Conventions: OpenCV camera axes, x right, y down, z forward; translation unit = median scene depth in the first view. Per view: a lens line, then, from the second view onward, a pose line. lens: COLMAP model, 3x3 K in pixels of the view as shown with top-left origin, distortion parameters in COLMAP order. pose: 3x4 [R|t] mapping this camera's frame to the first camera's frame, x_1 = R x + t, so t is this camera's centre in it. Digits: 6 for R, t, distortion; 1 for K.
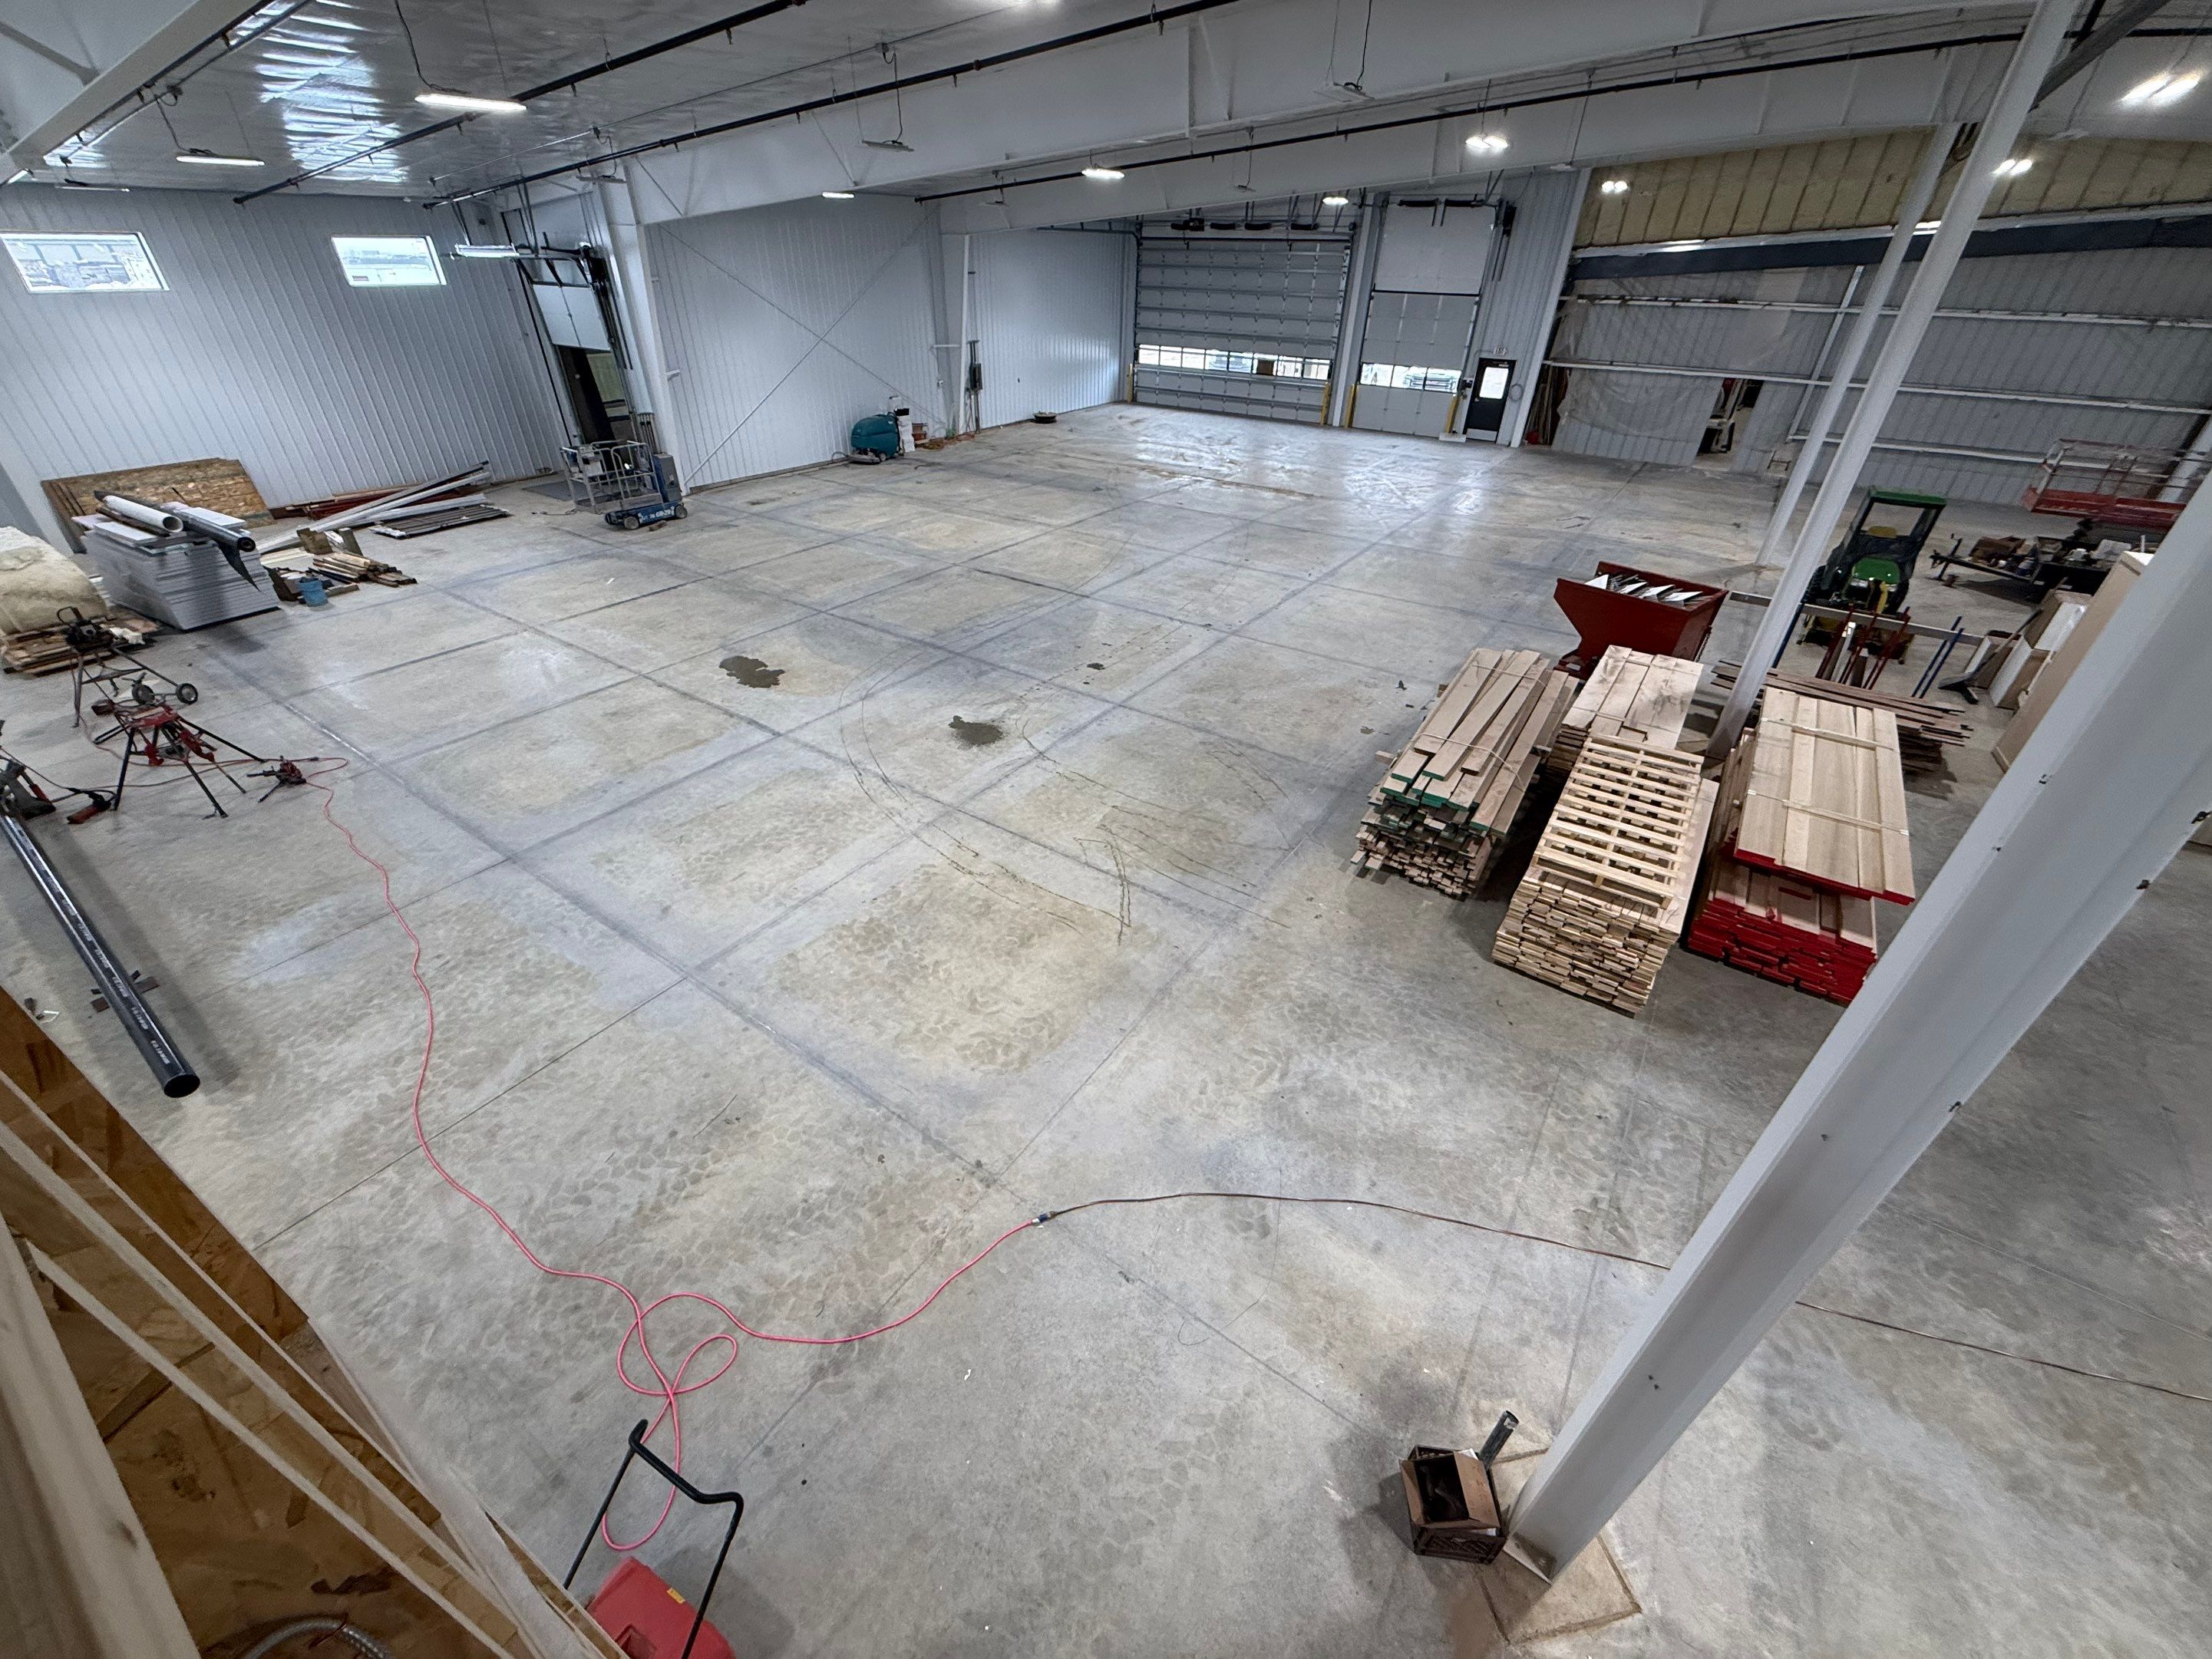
lens RADIAL K [[878.2, 0, 1099.8], [0, 878.2, 832.4], [0, 0, 1]] dist [-0.001045, -0.000109]
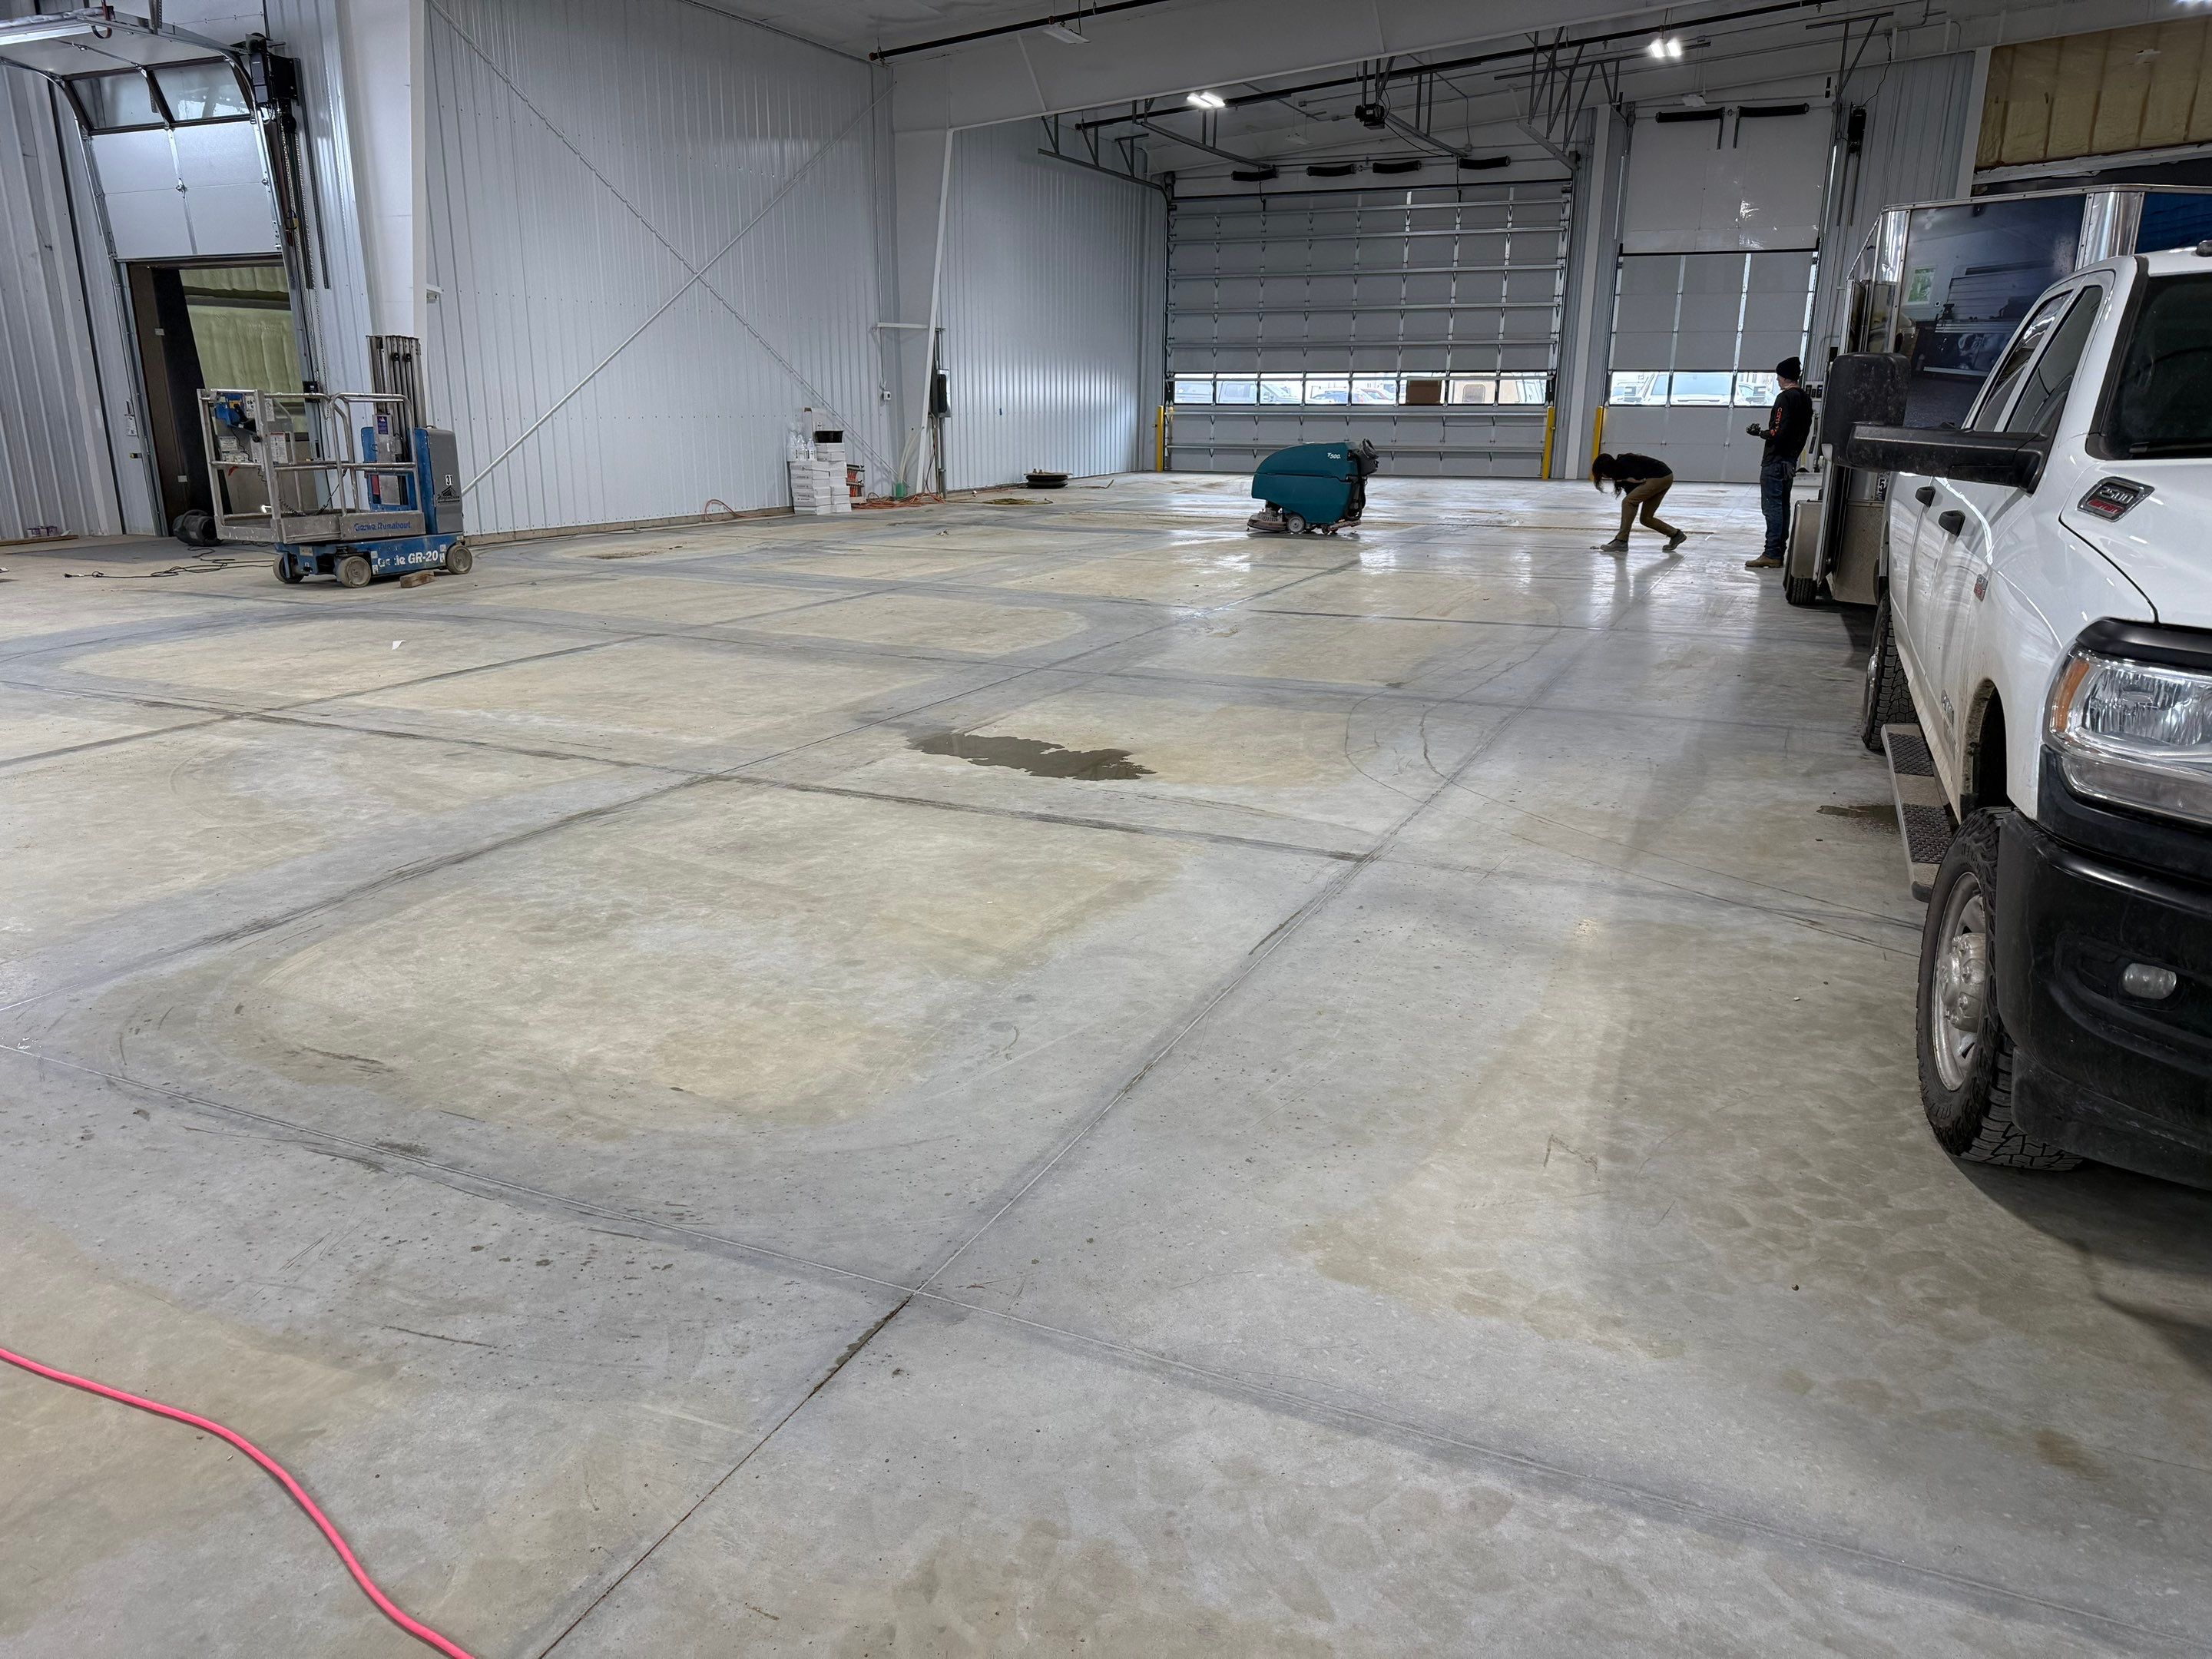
lens RADIAL K [[1549.6, 0, 1115.6], [0, 1549.6, 842.8], [0, 0, 1]] dist [0.085434, -0.114721]
pose [[0.982978, -0.058303, 0.174224, -0.330990], [0.108189, 0.950143, -0.292445, 0.019501], [-0.148487, 0.306317, 0.940277, 0.310013]]
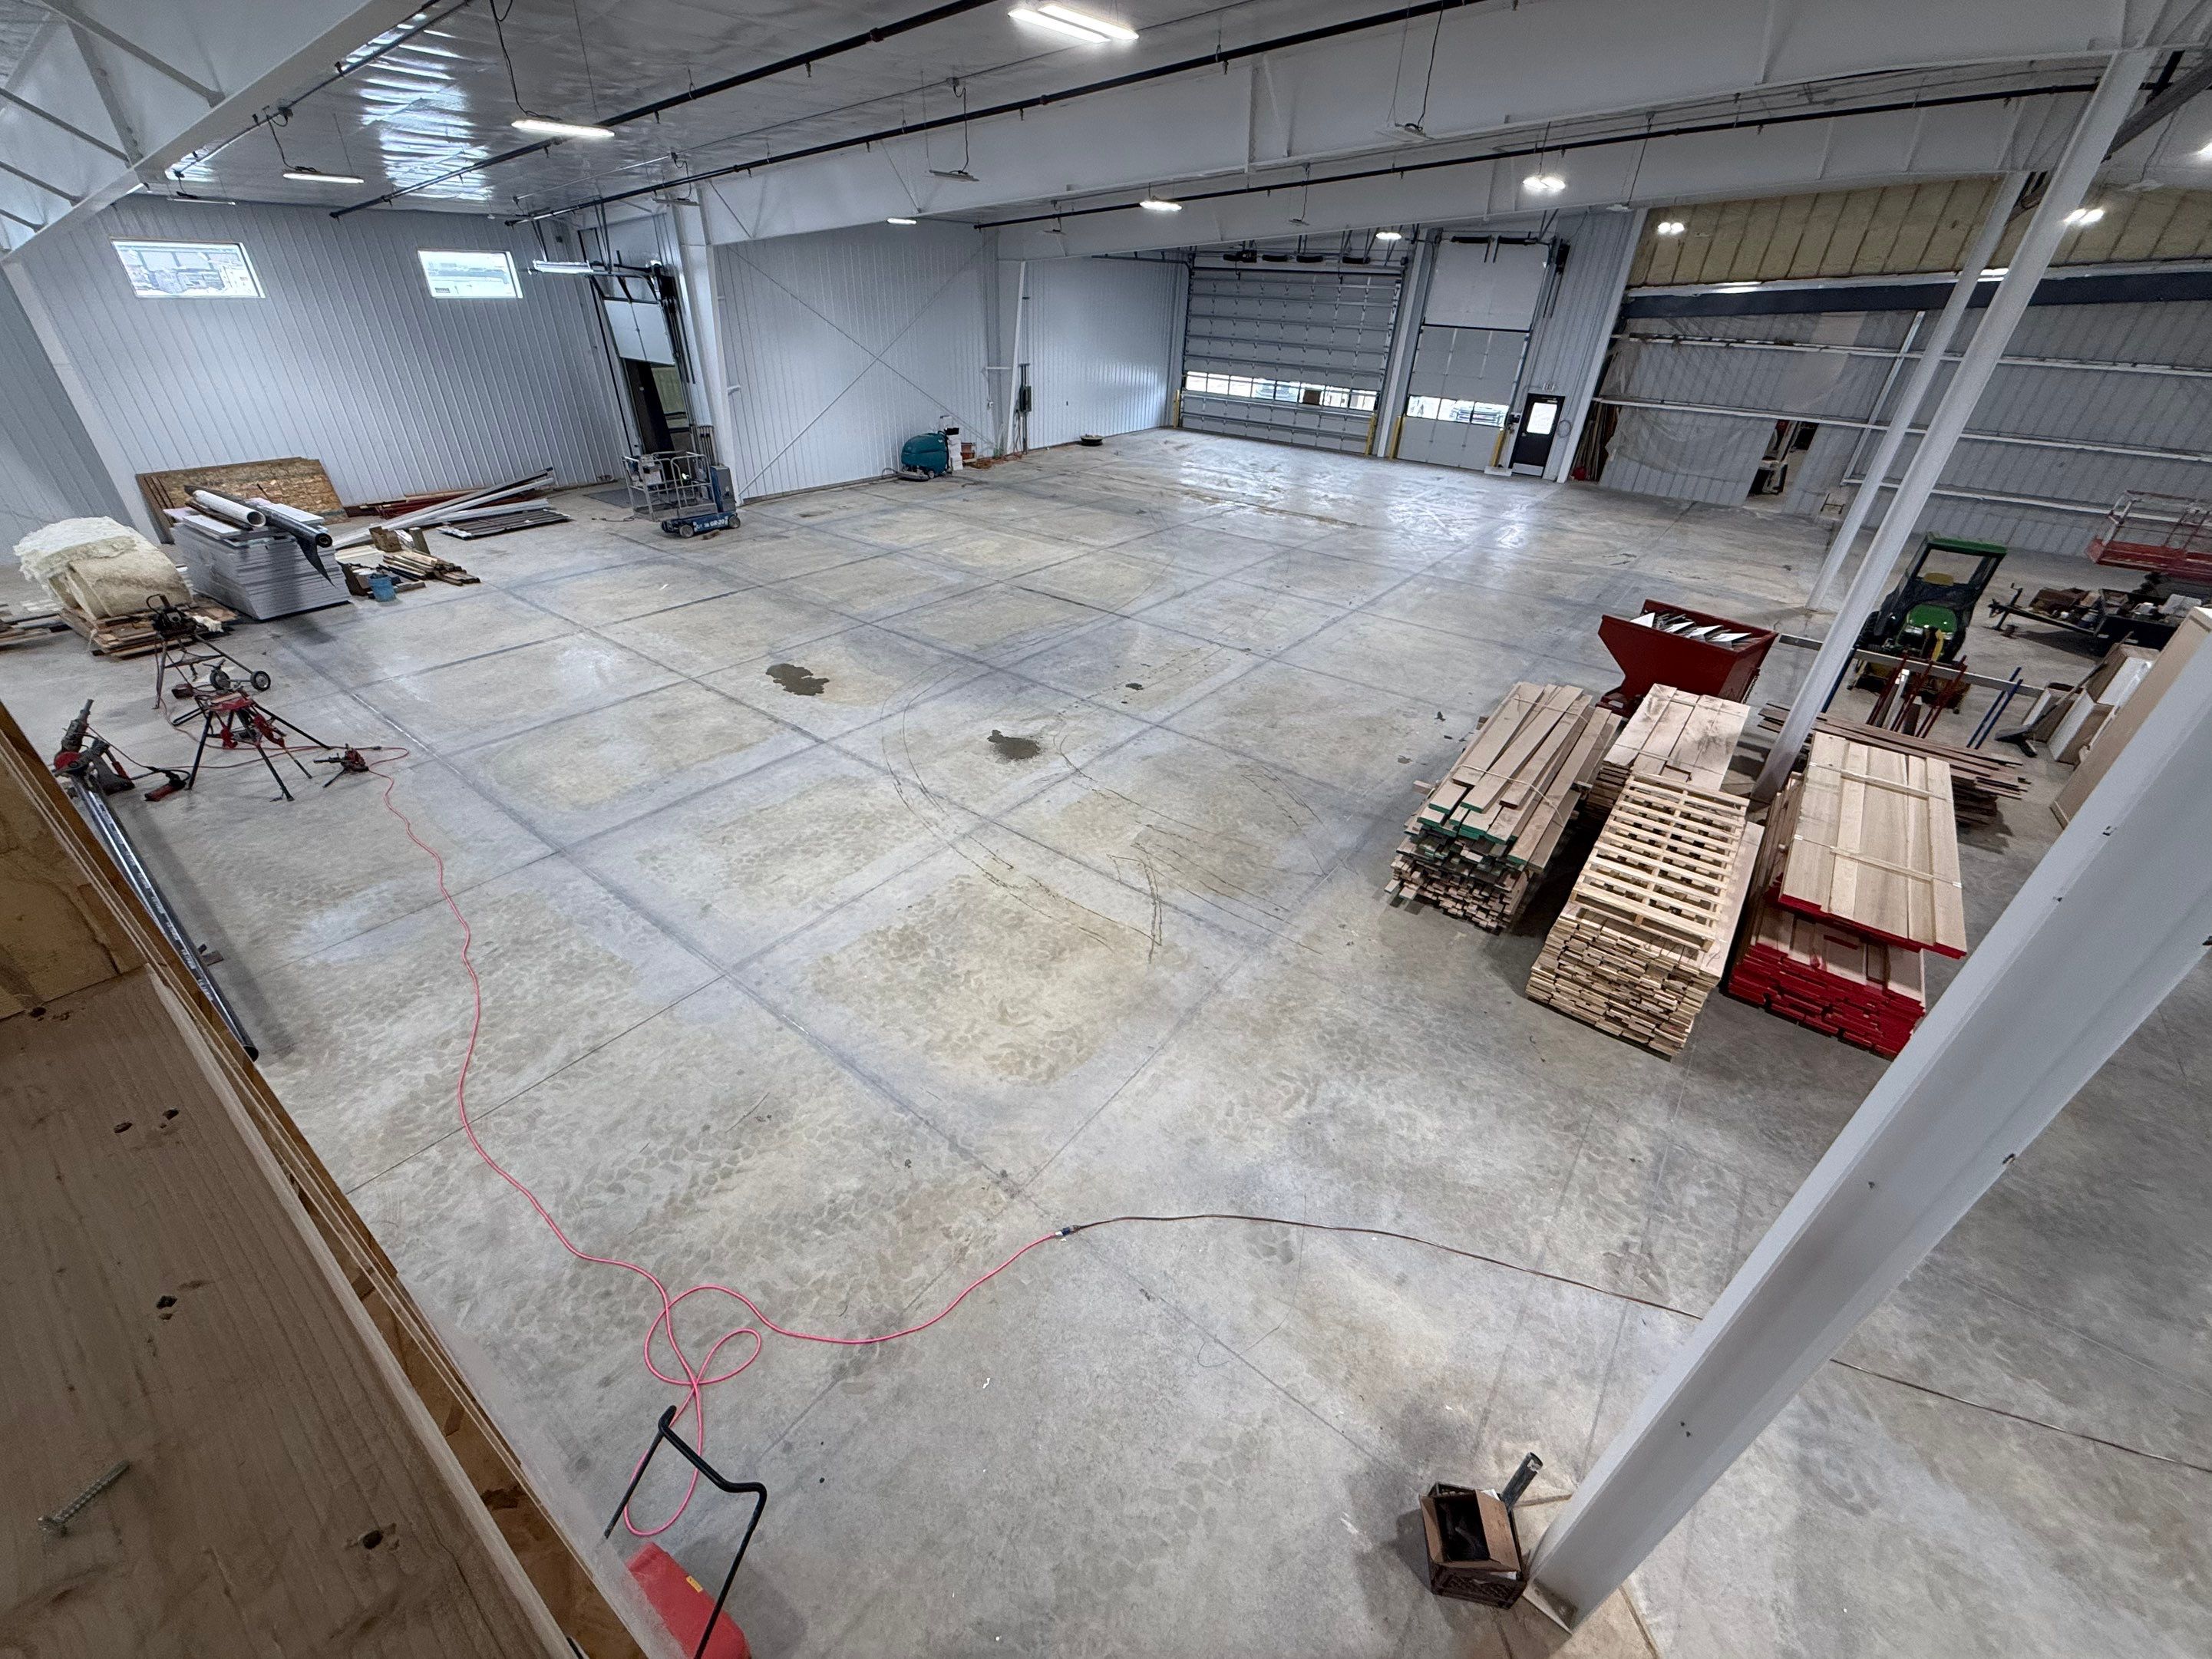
lens RADIAL K [[878.2, 0, 1099.8], [0, 878.2, 832.4], [0, 0, 1]] dist [-0.001045, -0.000109]
pose [[0.998661, 0.041217, -0.031260, -0.004093], [-0.041899, 0.998891, -0.021473, 0.001220], [0.030340, 0.022754, 0.999281, -0.003467]]
